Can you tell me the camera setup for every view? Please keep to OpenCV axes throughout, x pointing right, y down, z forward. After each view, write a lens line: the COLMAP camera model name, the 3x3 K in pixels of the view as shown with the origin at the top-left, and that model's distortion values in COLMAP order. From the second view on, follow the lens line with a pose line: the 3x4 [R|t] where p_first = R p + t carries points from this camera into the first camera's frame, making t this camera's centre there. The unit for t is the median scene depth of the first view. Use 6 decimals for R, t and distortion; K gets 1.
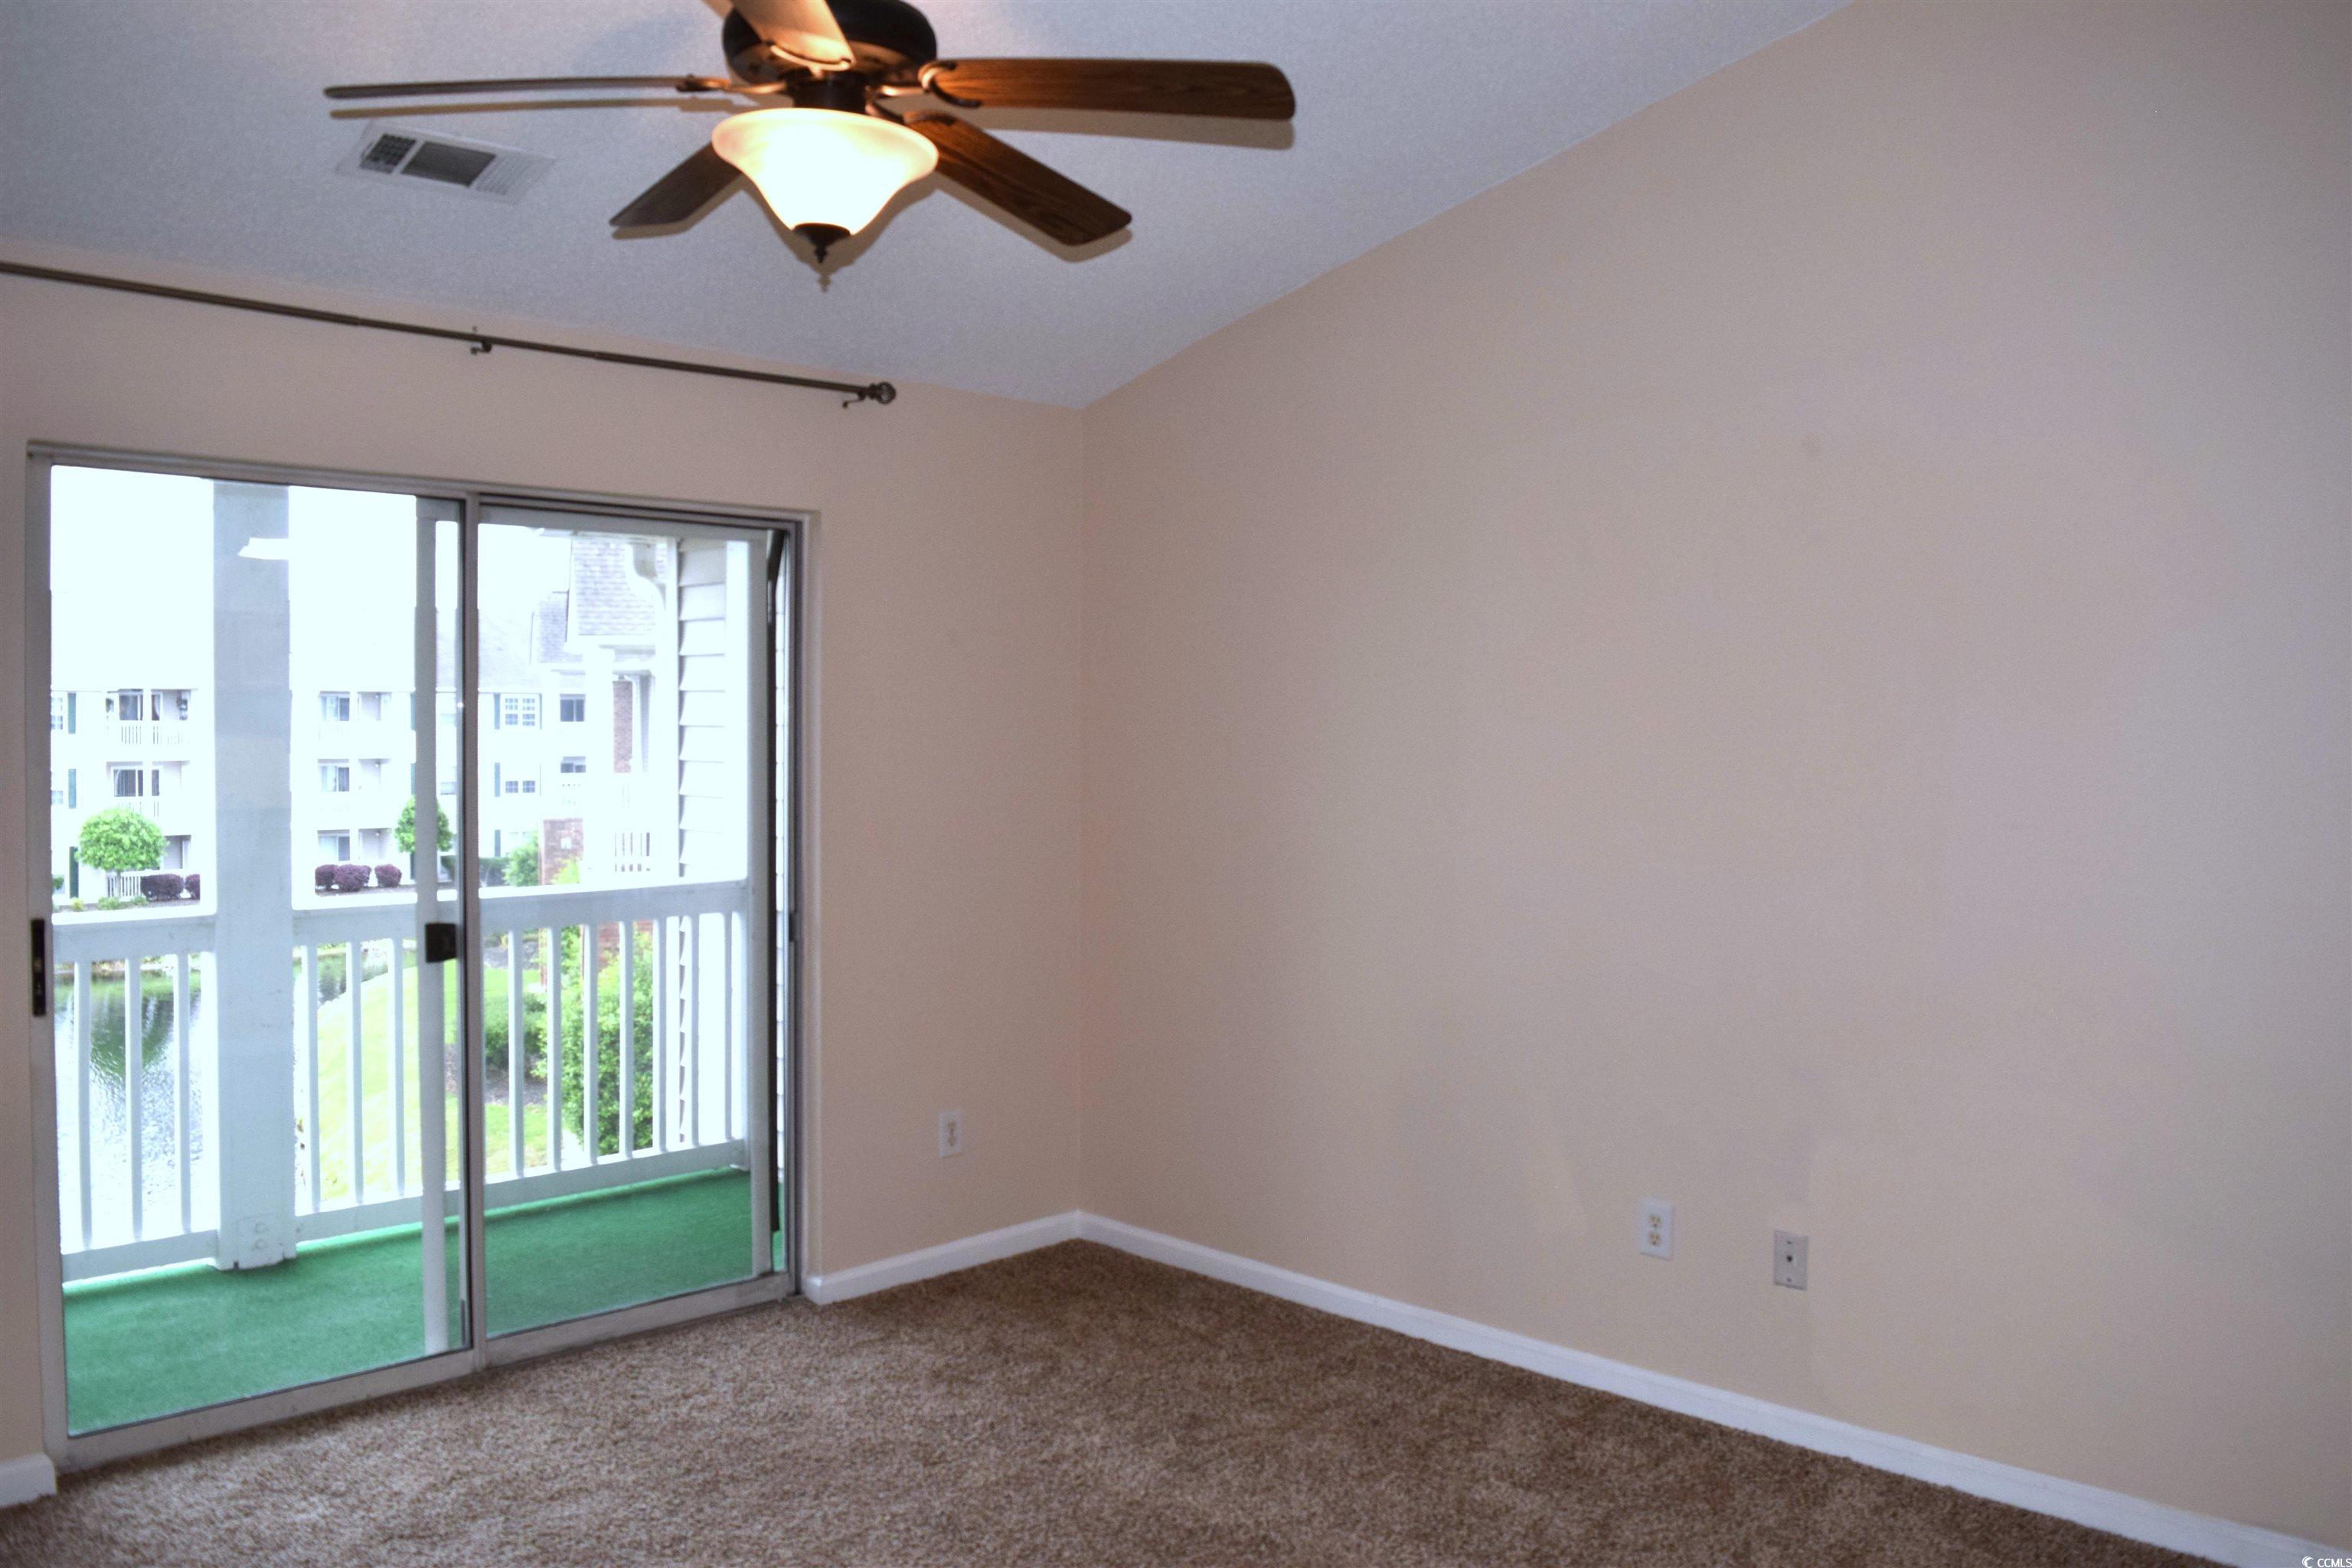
lens RADIAL K [[1854.9, 0, 1186.0], [0, 1854.9, 772.0], [0, 0, 1]] dist [-0.092781, 0.015513]
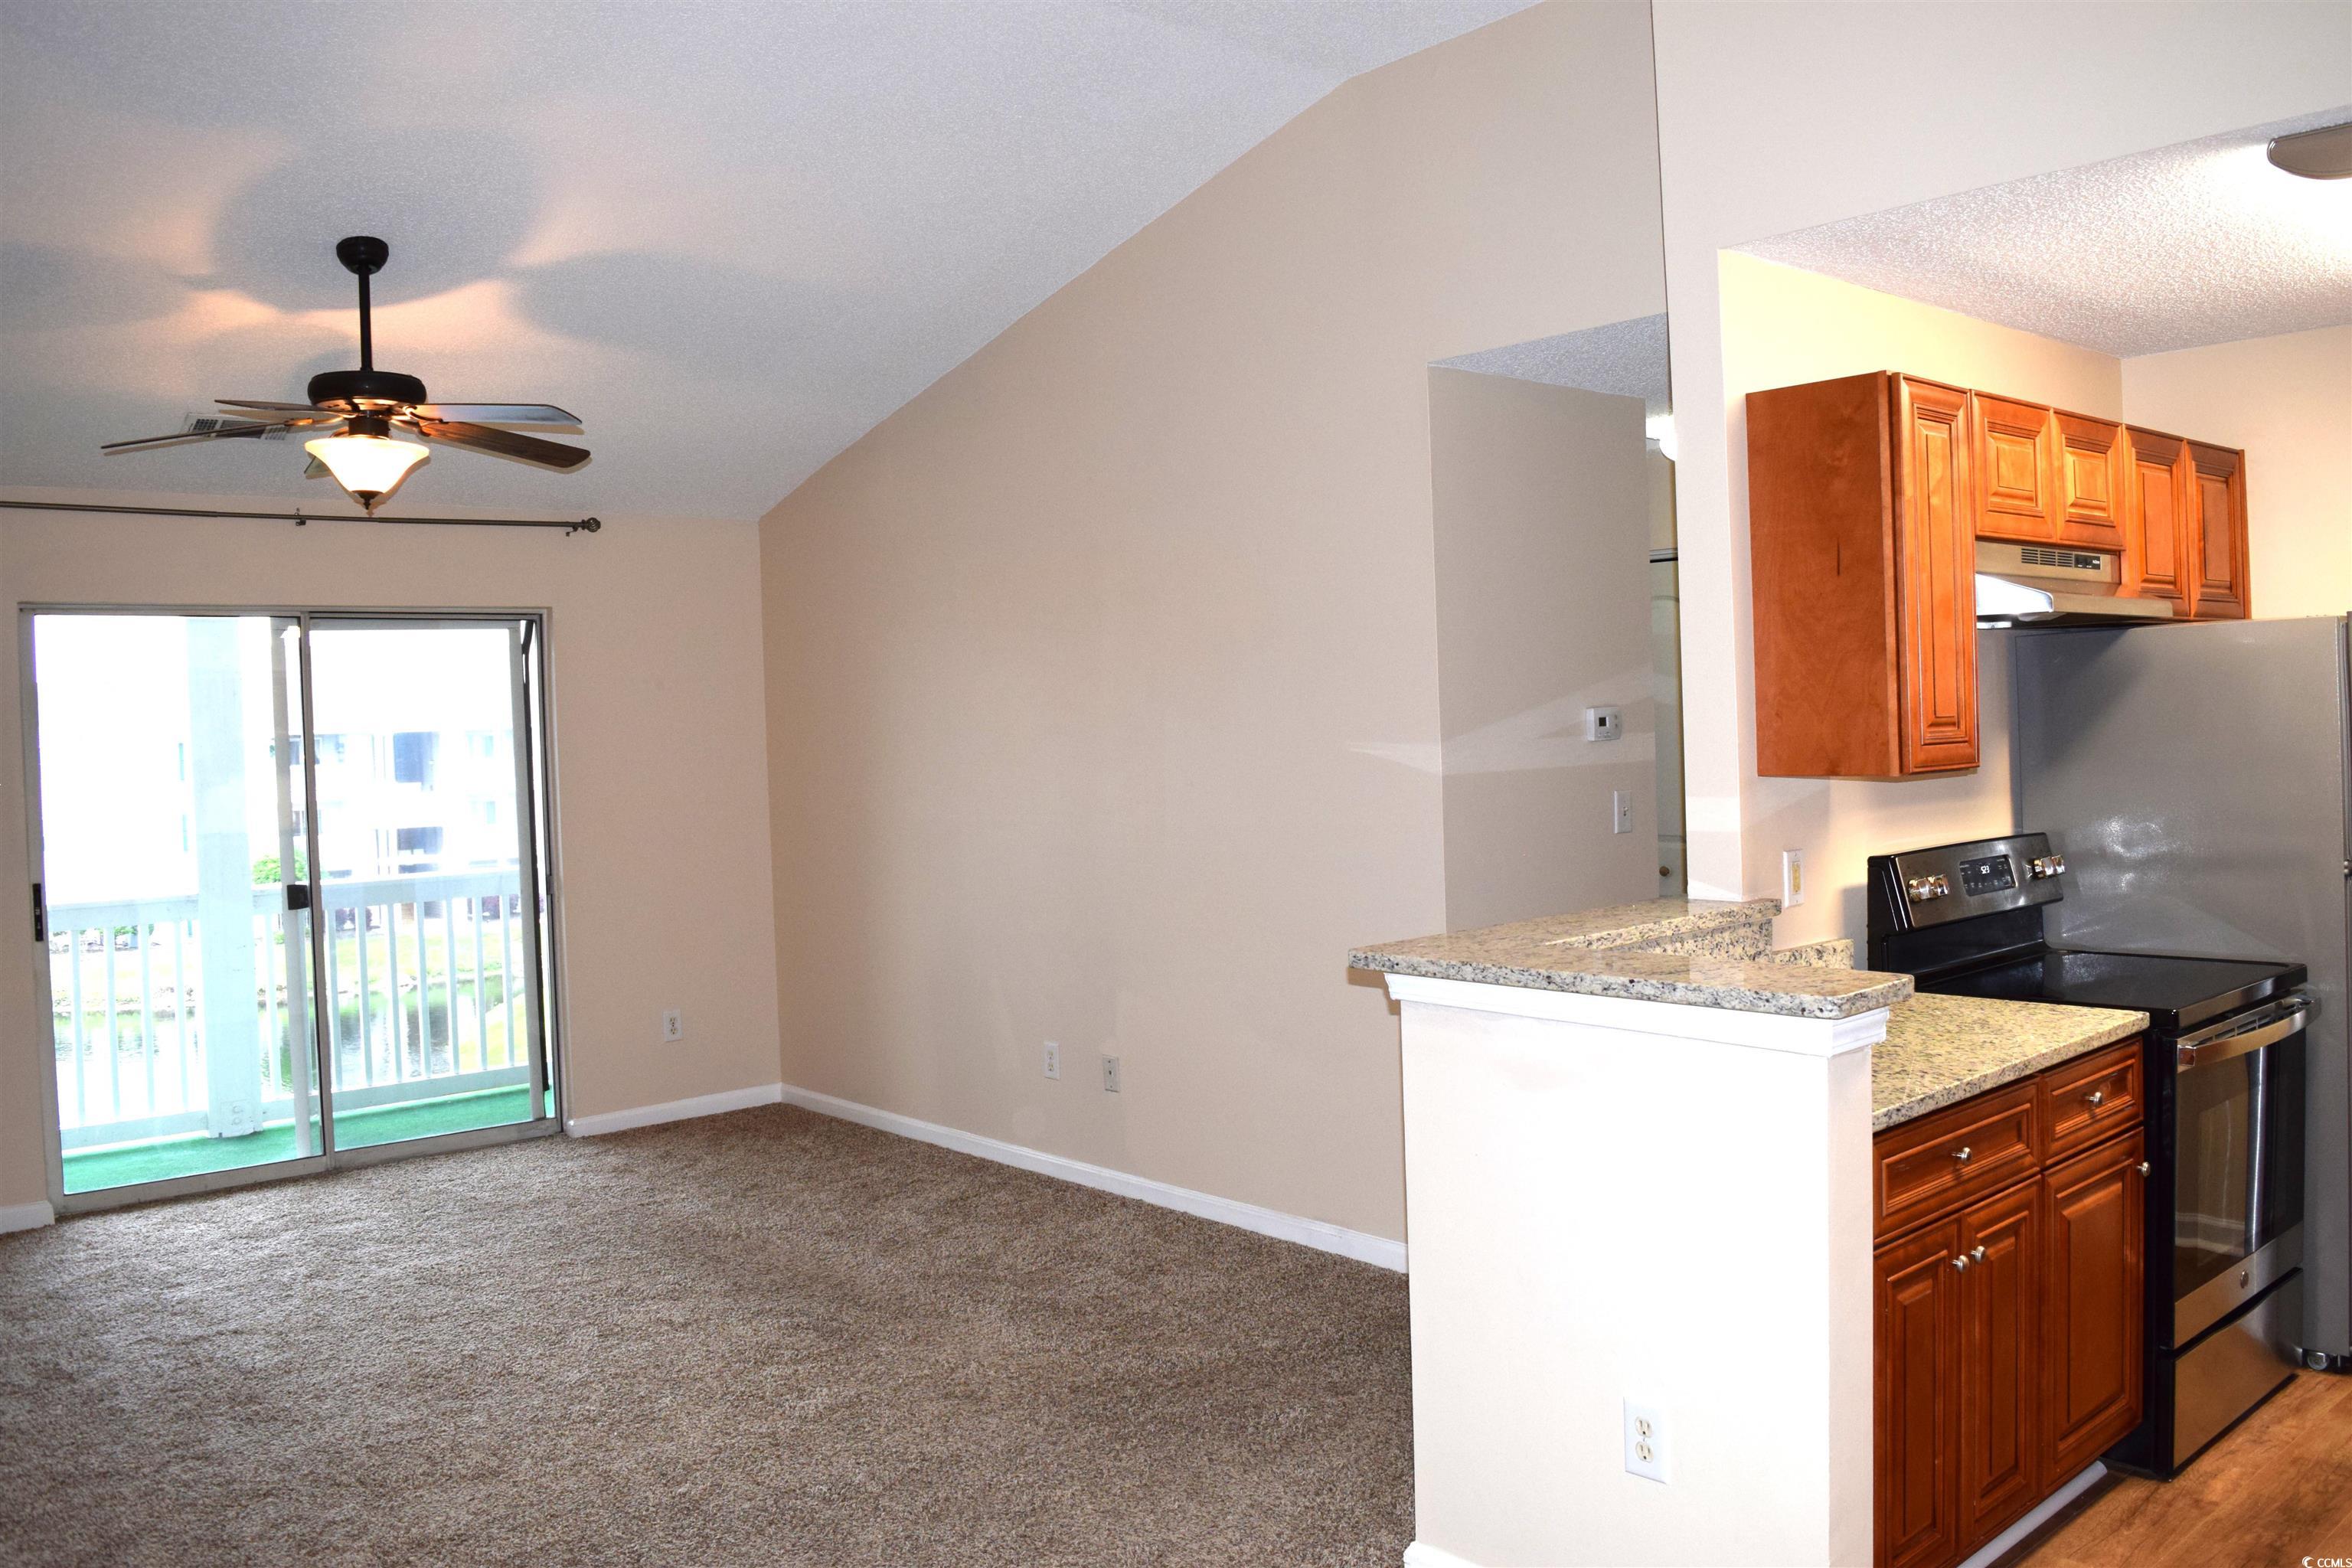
lens RADIAL K [[1854.9, 0, 1186.0], [0, 1854.9, 772.0], [0, 0, 1]] dist [-0.092781, 0.015513]
pose [[0.995695, -0.039805, -0.083706, 0.492358], [0.039590, 0.999207, -0.004219, 0.021978], [0.083808, 0.000887, 0.996482, -0.499855]]
